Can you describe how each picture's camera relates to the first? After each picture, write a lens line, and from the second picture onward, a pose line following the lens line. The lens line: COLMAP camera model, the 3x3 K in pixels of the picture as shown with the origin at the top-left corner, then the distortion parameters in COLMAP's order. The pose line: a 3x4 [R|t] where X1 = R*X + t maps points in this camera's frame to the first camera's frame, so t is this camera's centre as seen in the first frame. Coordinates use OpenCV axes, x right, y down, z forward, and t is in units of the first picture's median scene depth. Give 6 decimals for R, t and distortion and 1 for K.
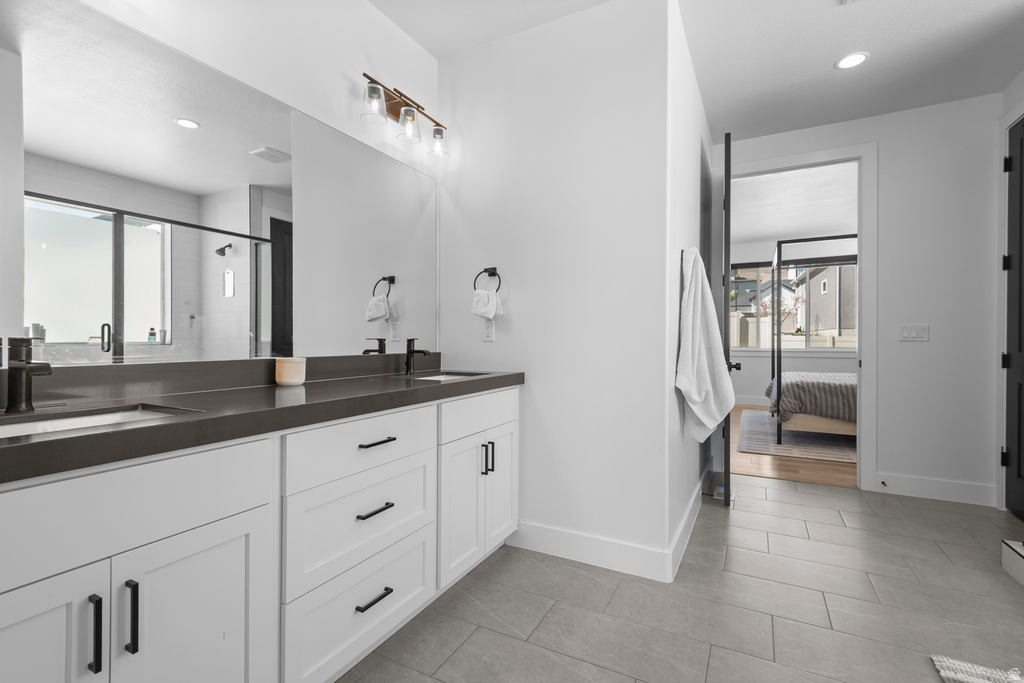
lens RADIAL K [[462.1, 0, 510.8], [0, 462.1, 342.9], [0, 0, 1]] dist [0.016442, -0.000621]
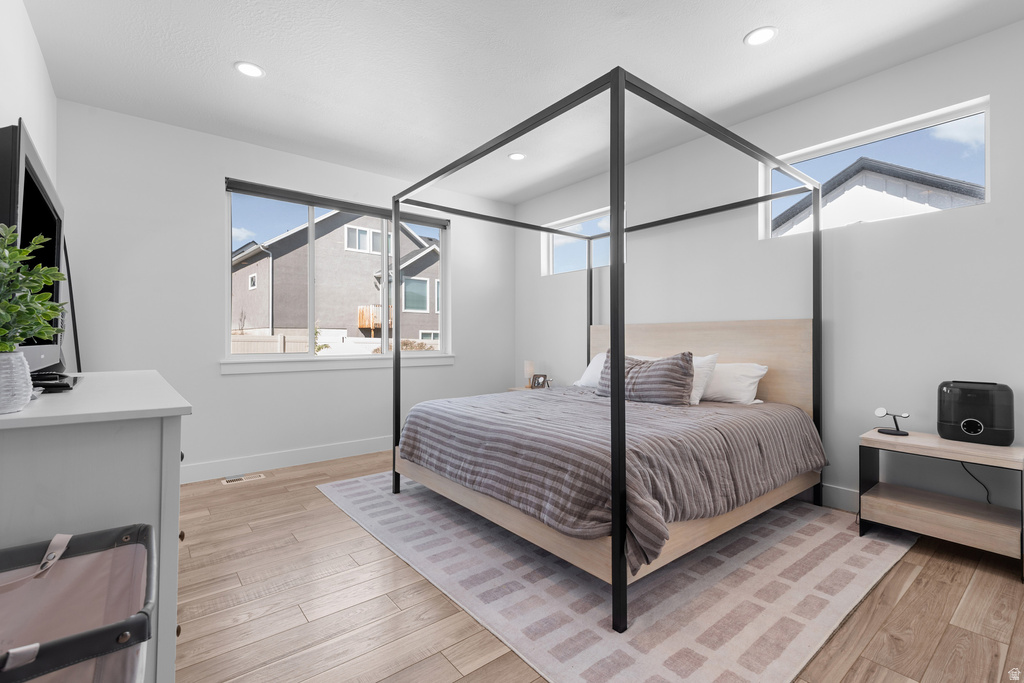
lens RADIAL K [[462.1, 0, 512.4], [0, 462.1, 338.7], [0, 0, 1]] dist [0.016442, -0.000621]
pose [[0.396095, 0.000988, 0.918209, 0.037581], [0.005526, 0.999979, -0.003459, -0.002711], [-0.918193, 0.006444, 0.396081, 0.184737]]
